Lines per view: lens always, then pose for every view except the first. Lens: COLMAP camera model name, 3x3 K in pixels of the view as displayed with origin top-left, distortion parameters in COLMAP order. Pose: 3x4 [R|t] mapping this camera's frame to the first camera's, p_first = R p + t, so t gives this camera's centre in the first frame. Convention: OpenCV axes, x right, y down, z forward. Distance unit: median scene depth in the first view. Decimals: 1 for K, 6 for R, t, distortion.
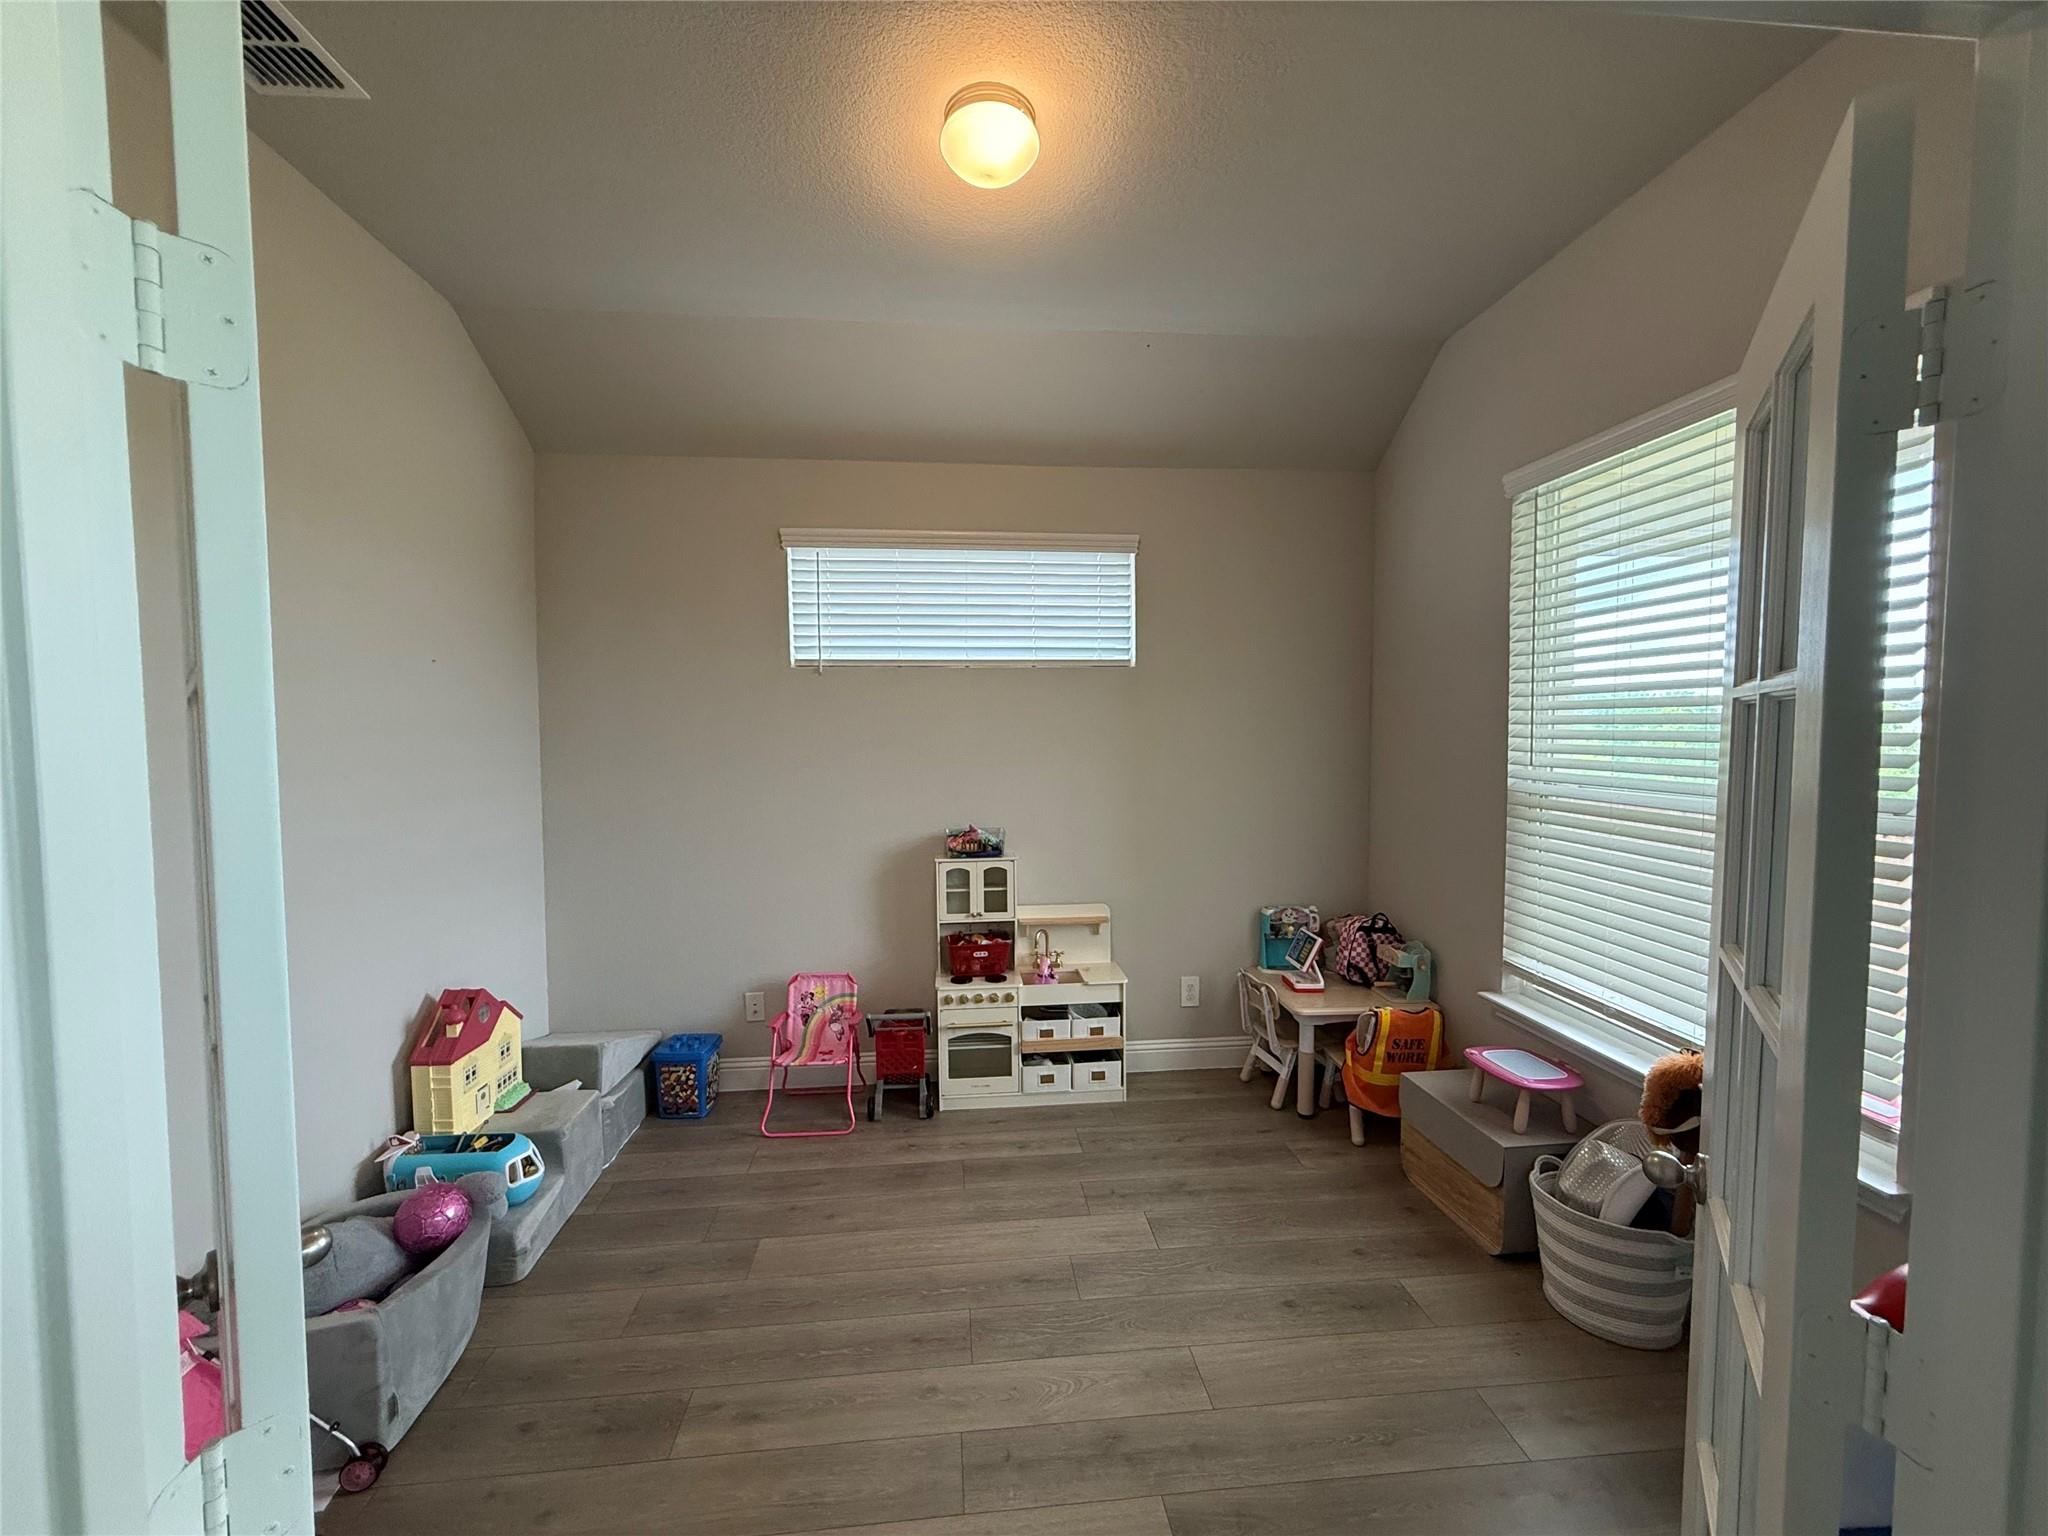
lens RADIAL K [[808.6, 0, 1019.9], [0, 808.6, 769.9], [0, 0, 1]] dist [-0.009228, -0.000376]
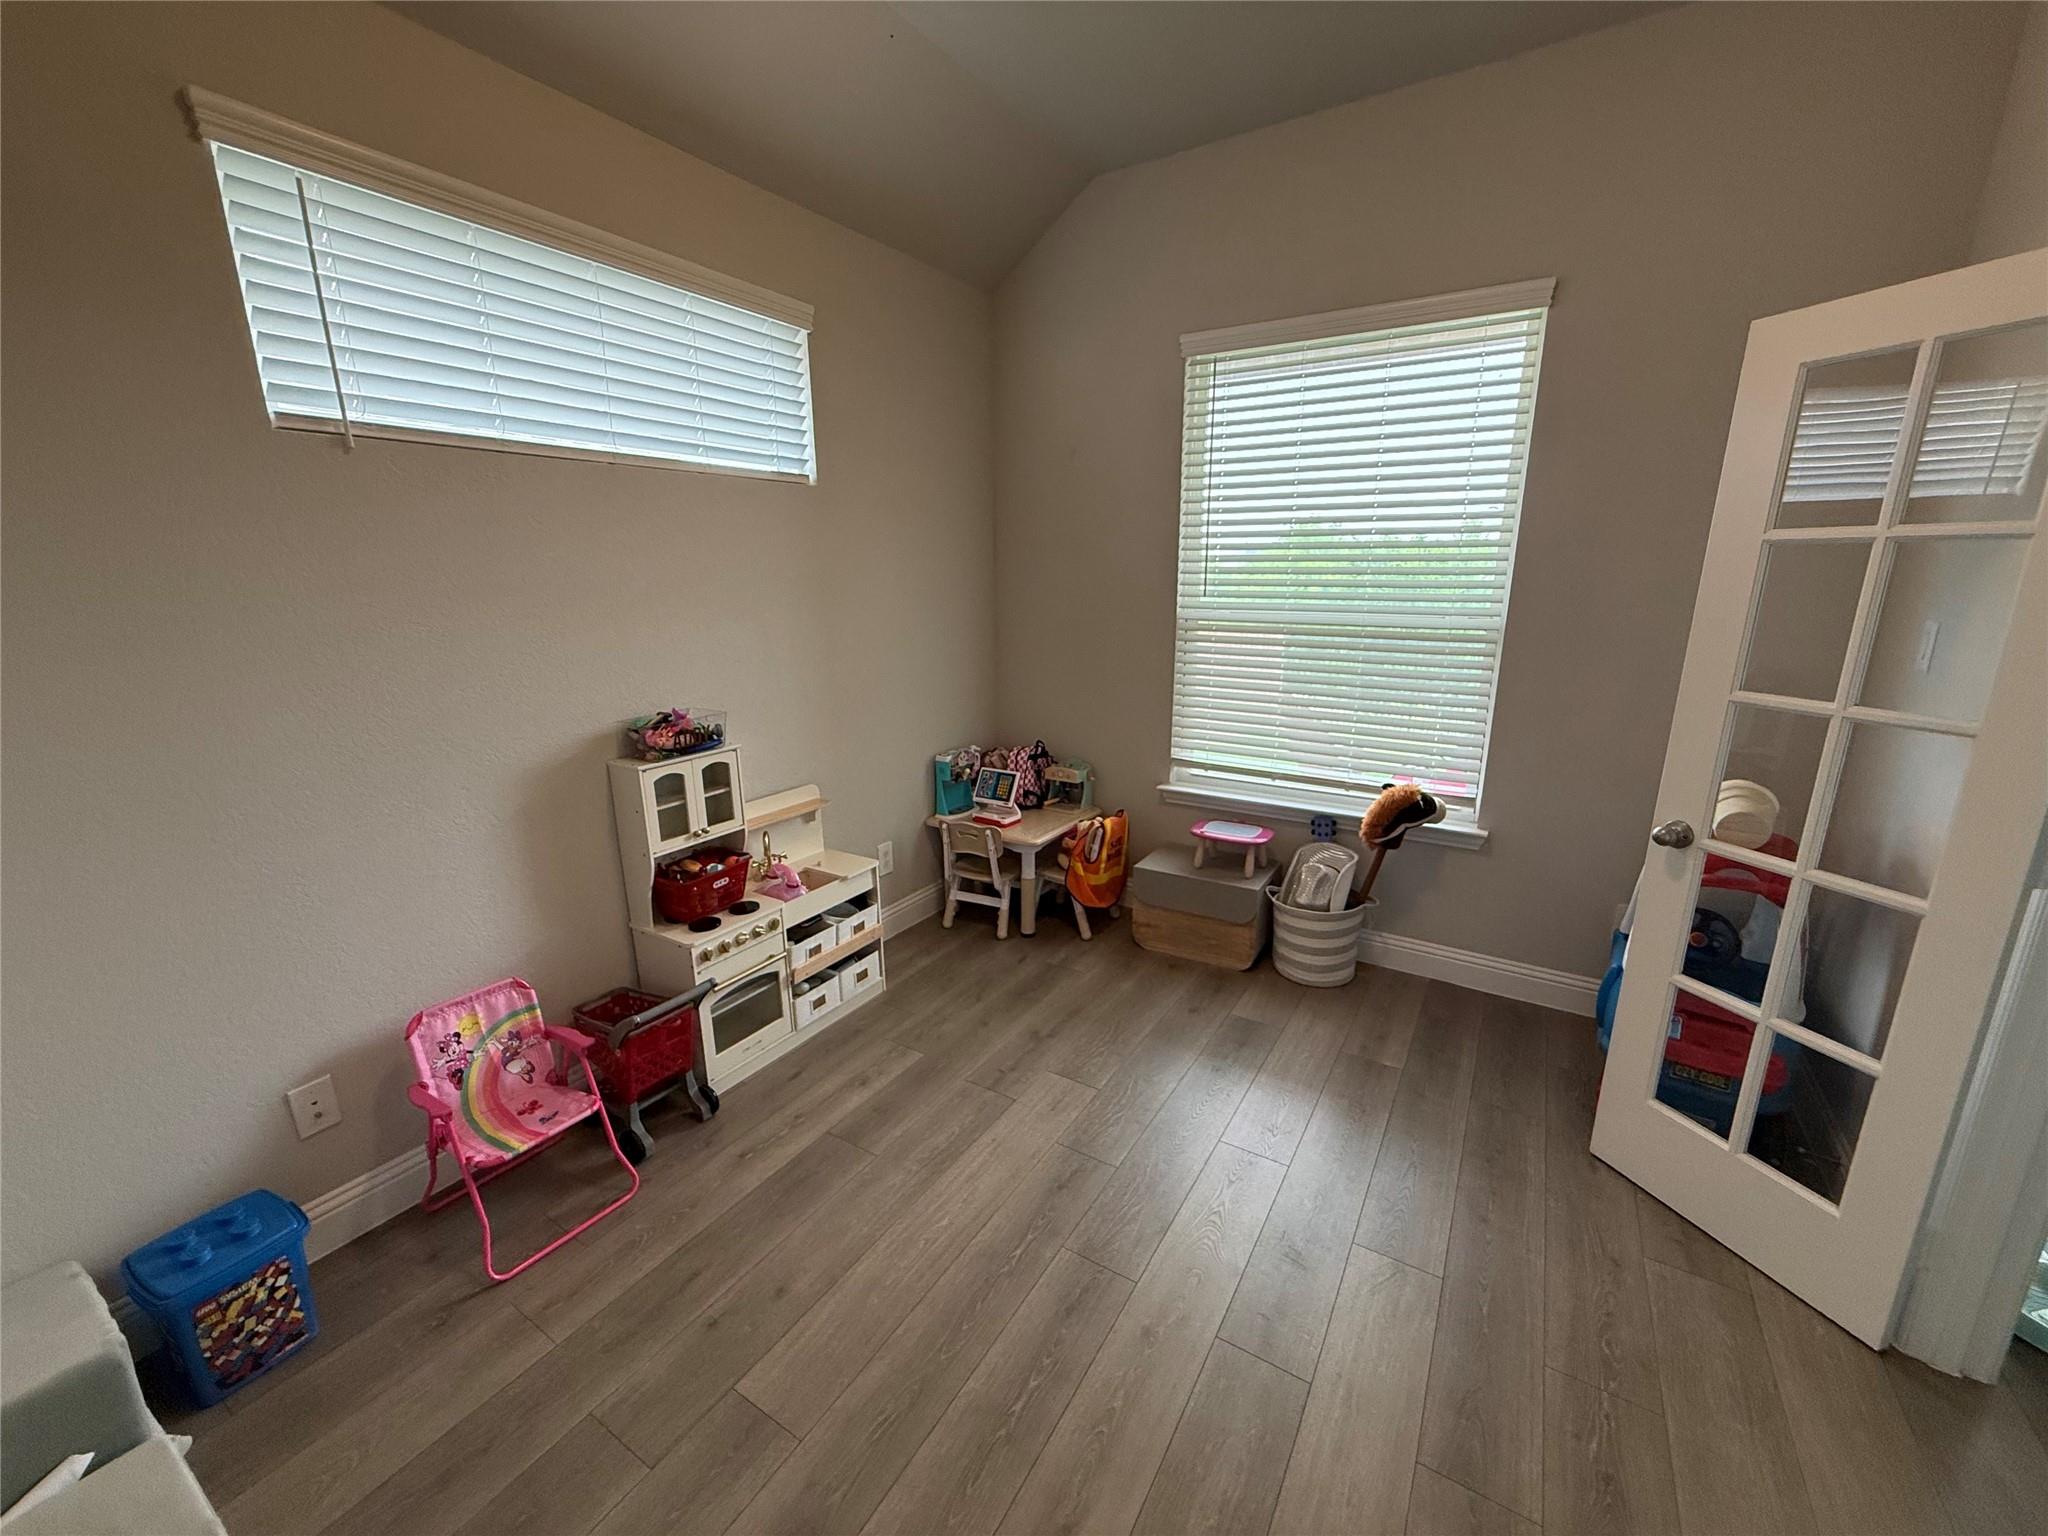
lens RADIAL K [[808.6, 0, 1023.2], [0, 808.6, 771.8], [0, 0, 1]] dist [-0.009228, -0.000376]
pose [[0.612853, -0.189185, 0.767215, -0.422328], [0.042153, 0.977362, 0.207333, -0.008863], [-0.789071, -0.094724, 0.606954, 0.354864]]
